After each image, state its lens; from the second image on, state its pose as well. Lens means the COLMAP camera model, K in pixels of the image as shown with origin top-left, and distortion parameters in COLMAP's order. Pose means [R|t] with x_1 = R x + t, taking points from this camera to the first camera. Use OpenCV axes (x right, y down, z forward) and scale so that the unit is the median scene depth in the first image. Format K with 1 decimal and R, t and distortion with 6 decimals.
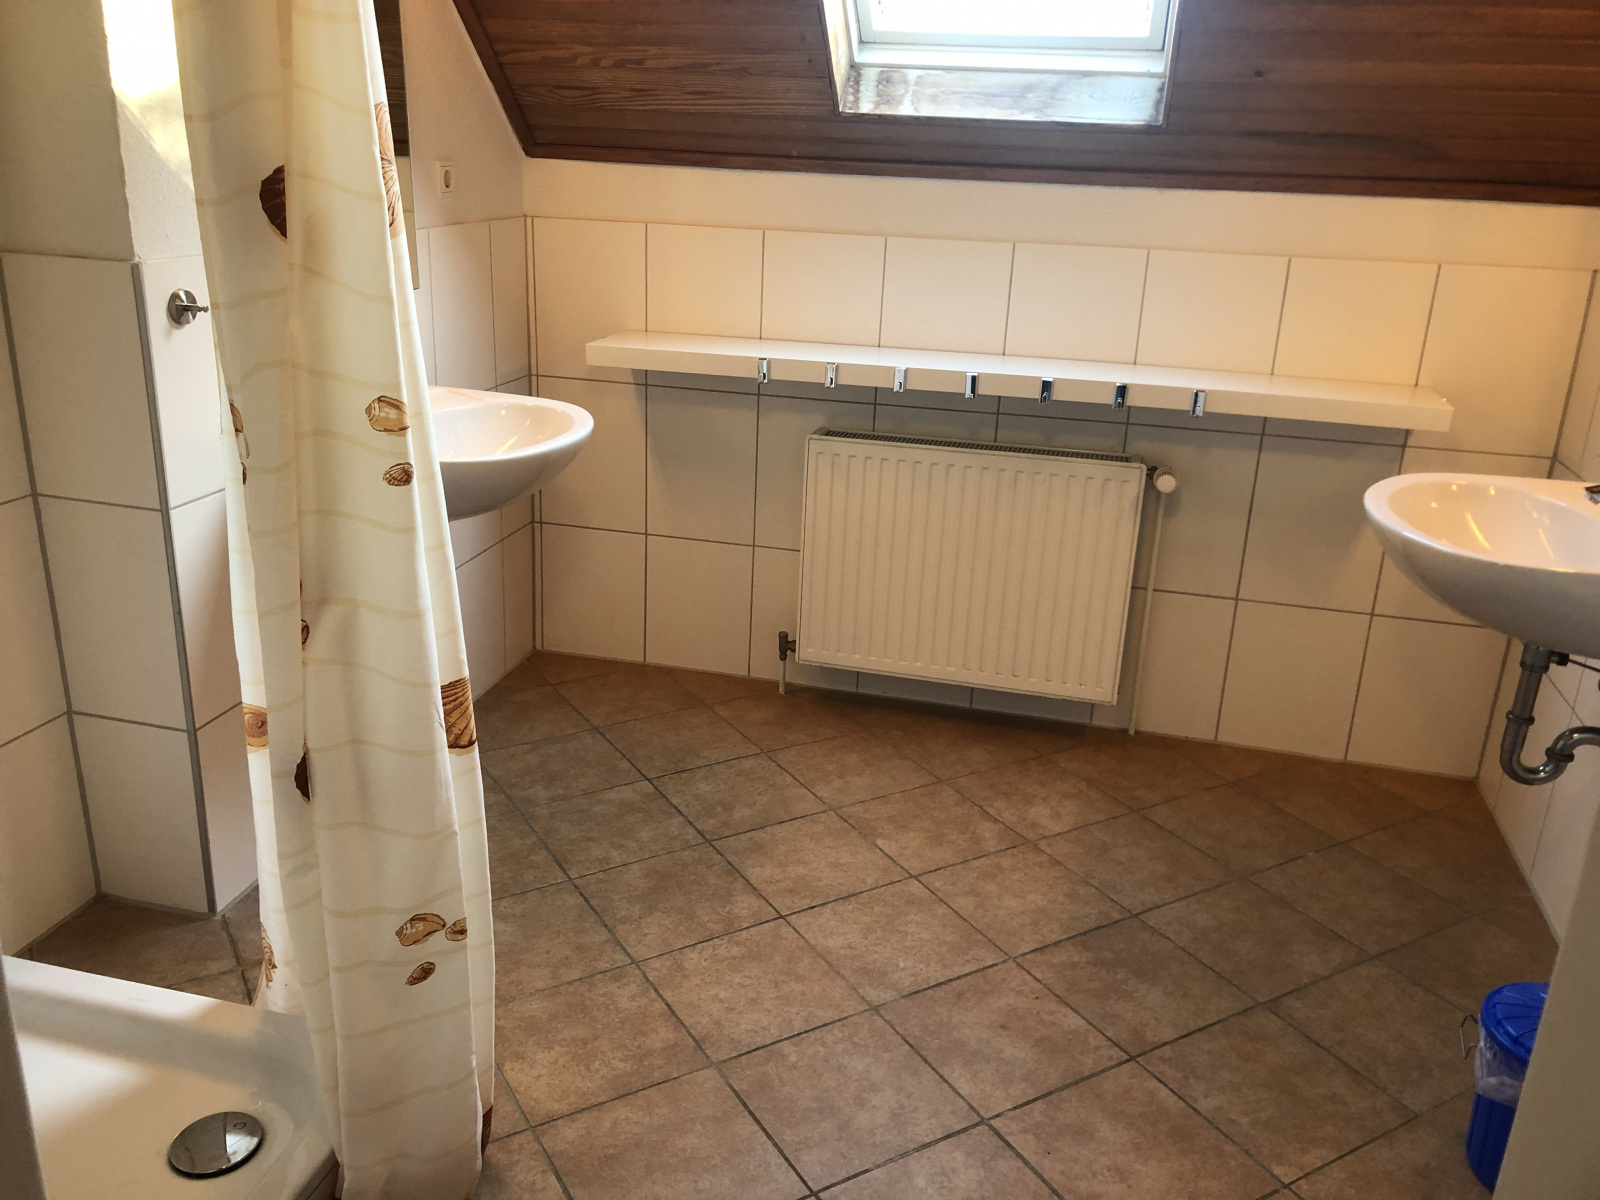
lens RADIAL K [[1319.7, 0, 789.9], [0, 1319.7, 600.4], [0, 0, 1]] dist [0.070995, -0.085705]
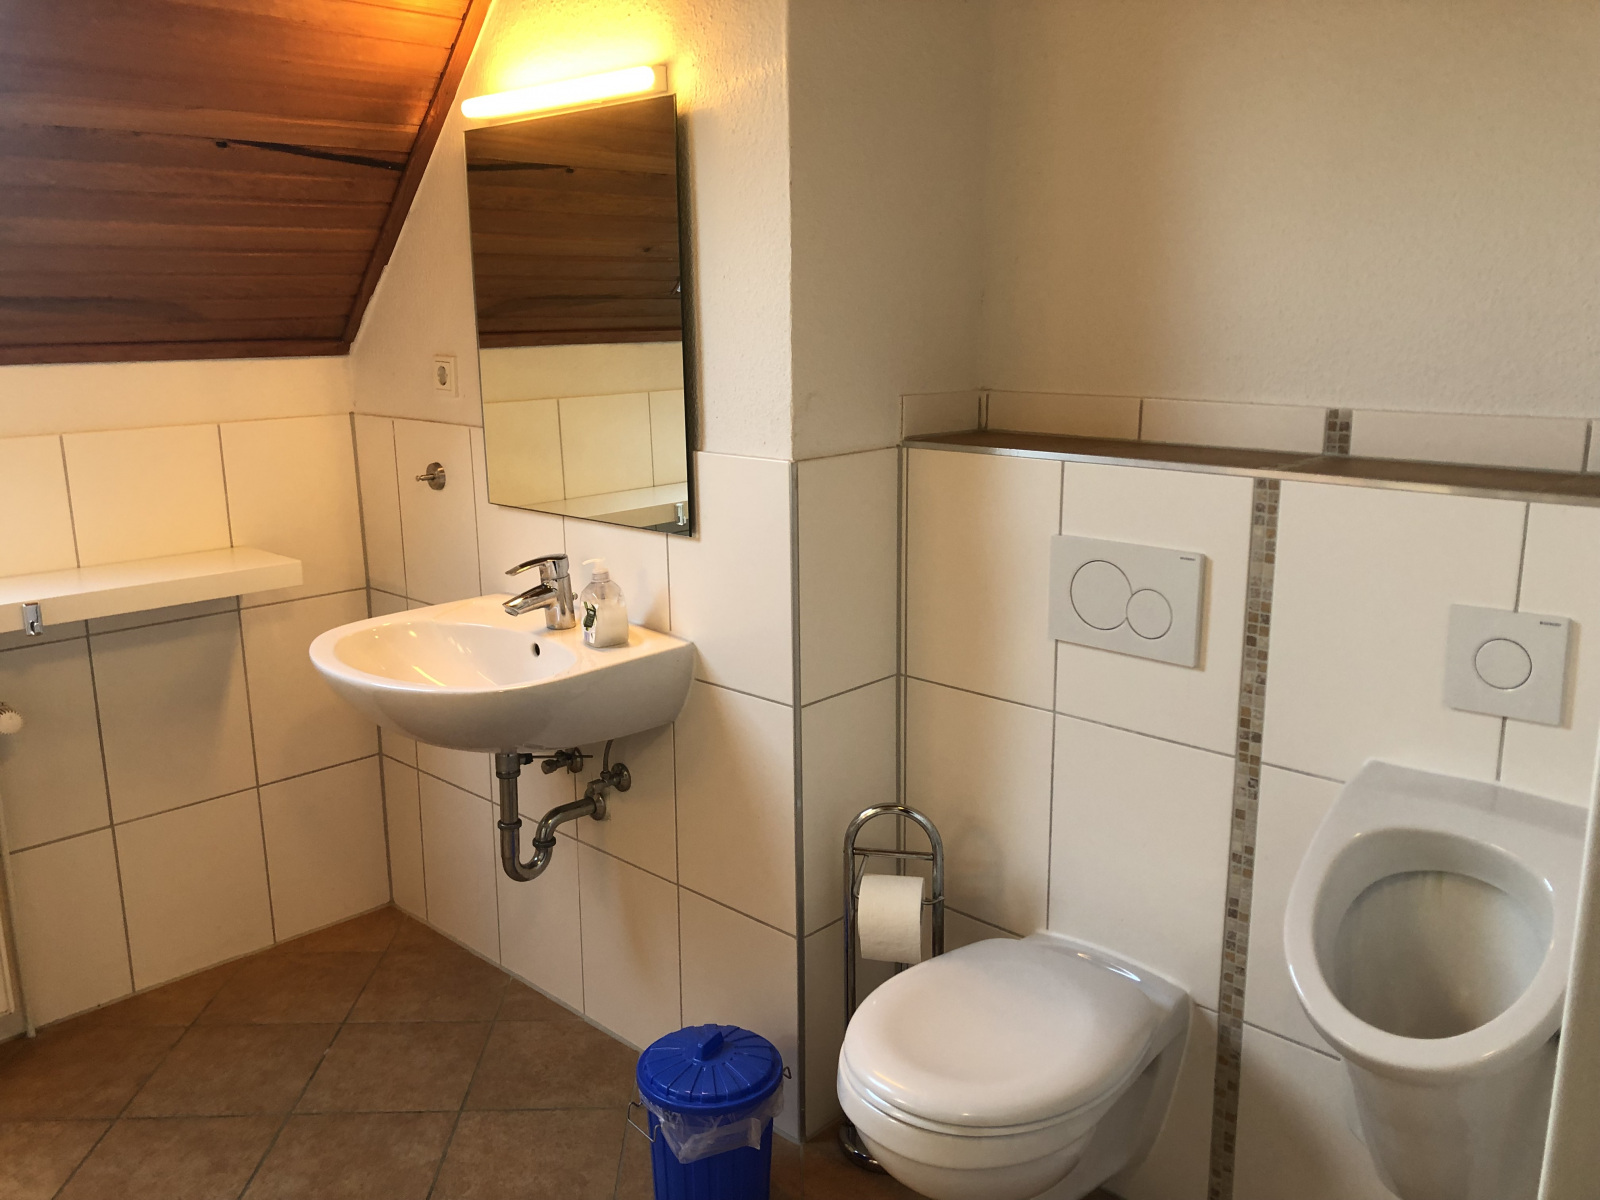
lens RADIAL K [[1319.7, 0, 791.0], [0, 1319.7, 598.8], [0, 0, 1]] dist [0.070995, -0.085705]
pose [[0.485843, -0.229523, 0.843372, -0.162850], [0.314793, 0.946102, 0.076137, -0.076697], [-0.815391, 0.228497, 0.531909, 0.181230]]
